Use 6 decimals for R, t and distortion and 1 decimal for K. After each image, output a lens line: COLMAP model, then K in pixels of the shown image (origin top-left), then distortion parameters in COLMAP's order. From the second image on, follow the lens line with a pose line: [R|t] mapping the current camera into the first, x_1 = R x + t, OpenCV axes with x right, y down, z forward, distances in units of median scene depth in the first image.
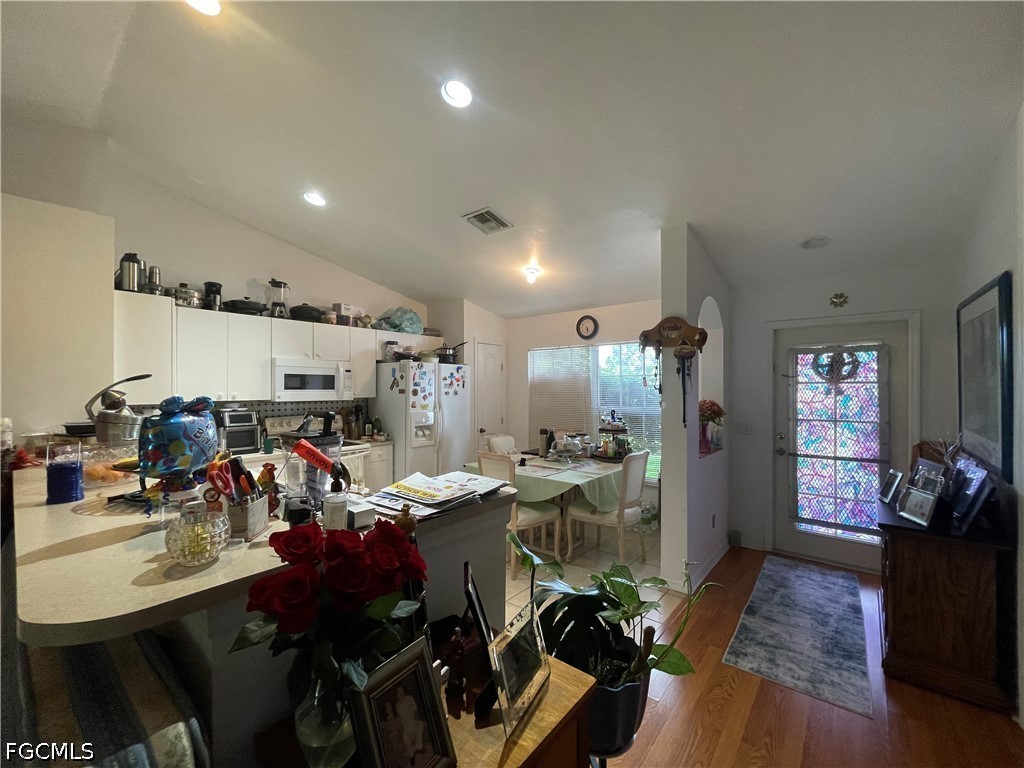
lens RADIAL K [[413.1, 0, 512.0], [0, 413.1, 384.0], [0, 0, 1]] dist [-0.001200, -0.000241]
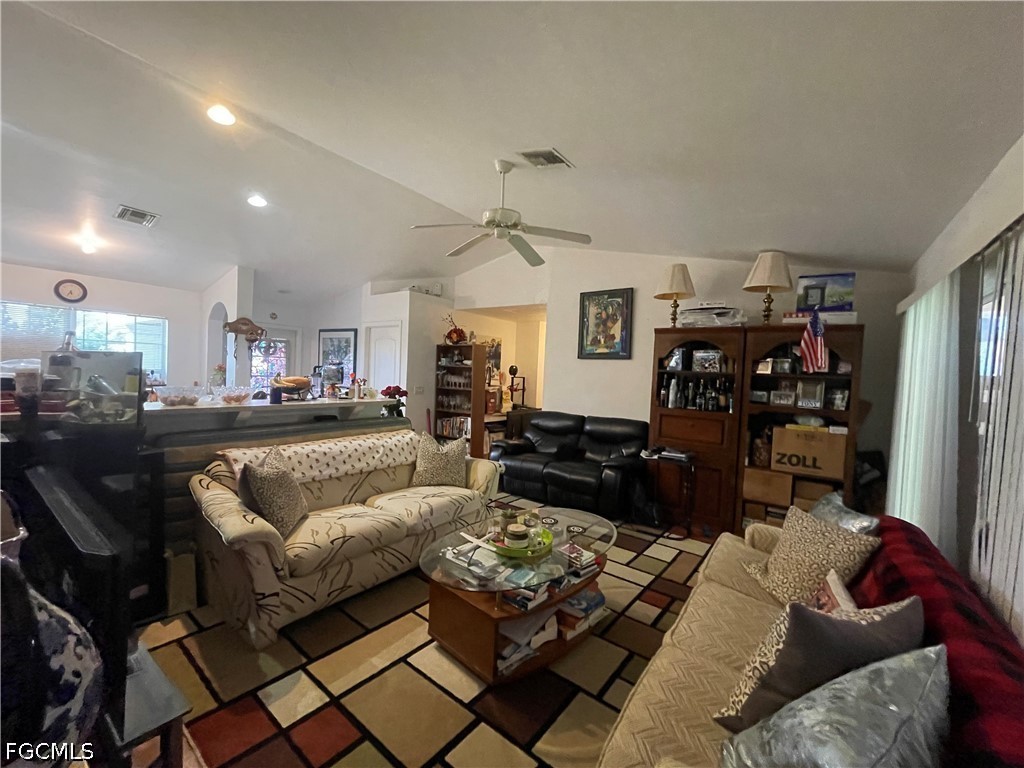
lens RADIAL K [[413.1, 0, 512.0], [0, 413.1, 384.0], [0, 0, 1]] dist [-0.001200, -0.000241]
pose [[-0.052588, -0.028076, 0.998222, -1.517751], [-0.045354, 0.998640, 0.025699, 0.028123], [-0.997586, -0.043922, -0.053790, -0.084707]]
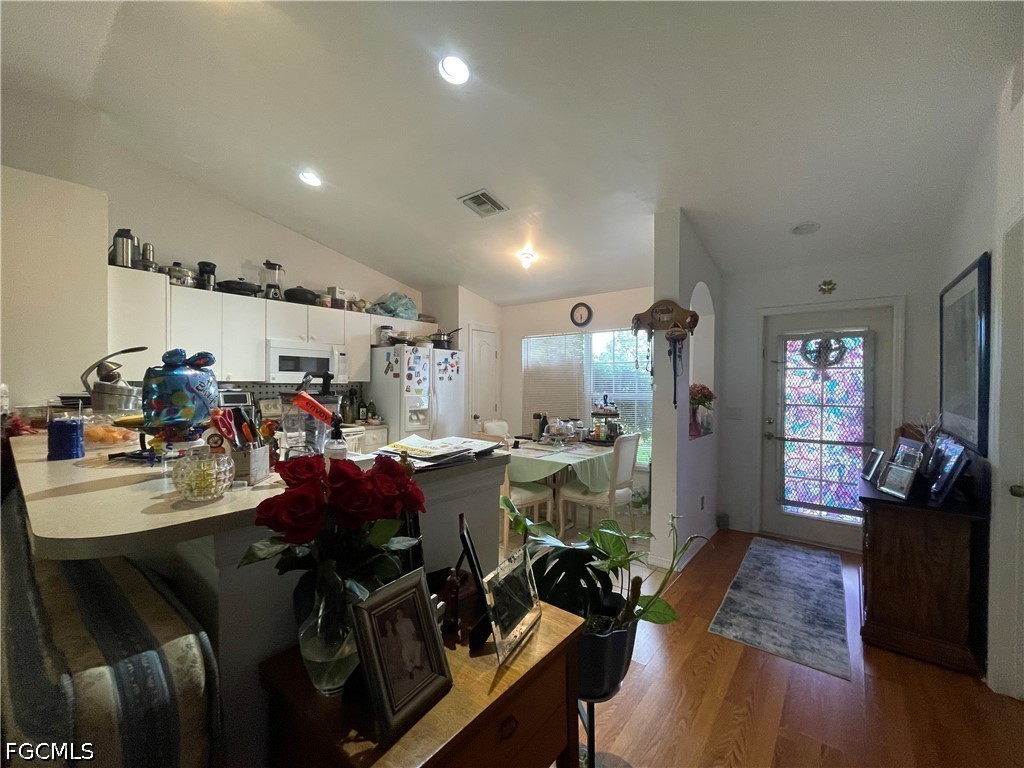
lens RADIAL K [[413.1, 0, 512.0], [0, 413.1, 384.0], [0, 0, 1]] dist [-0.001200, -0.000241]
pose [[0.999852, 0.008322, 0.015032, -0.000762], [-0.008506, 0.999889, 0.012222, 0.035768], [-0.014929, -0.012348, 0.999812, -0.013366]]
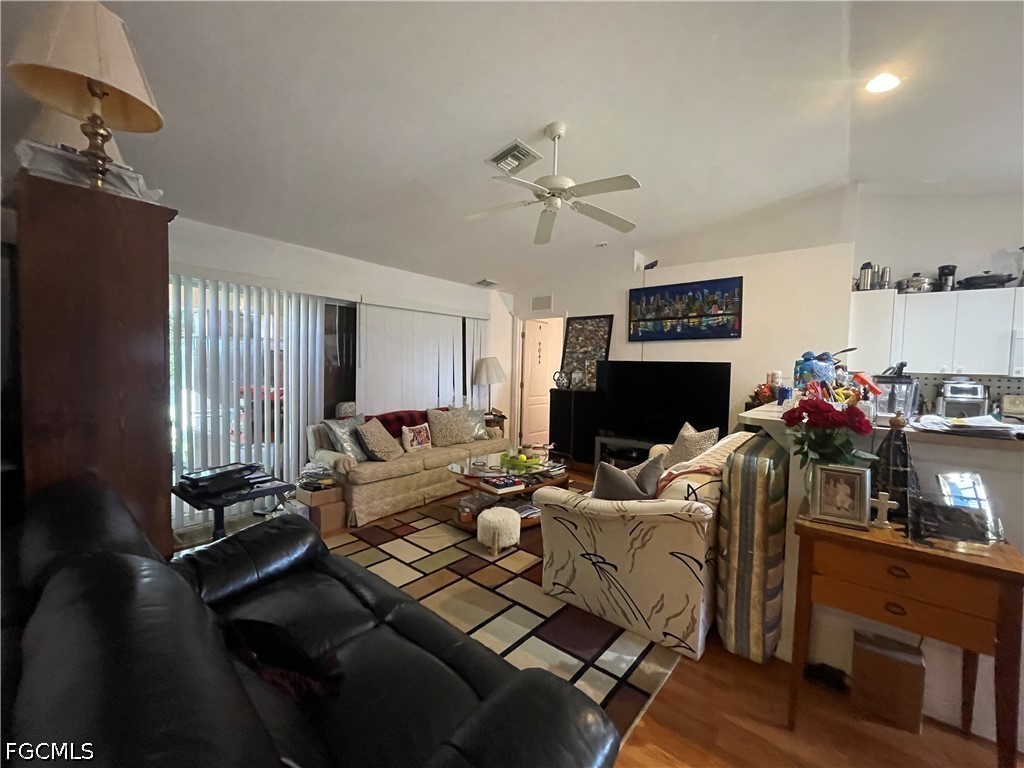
lens RADIAL K [[413.1, 0, 512.0], [0, 413.1, 384.0], [0, 0, 1]] dist [-0.001200, -0.000241]
pose [[0.001563, 0.047294, -0.998880, 0.458667], [-0.018849, 0.998705, 0.047256, 0.045411], [0.999821, 0.018754, 0.002453, -0.178986]]
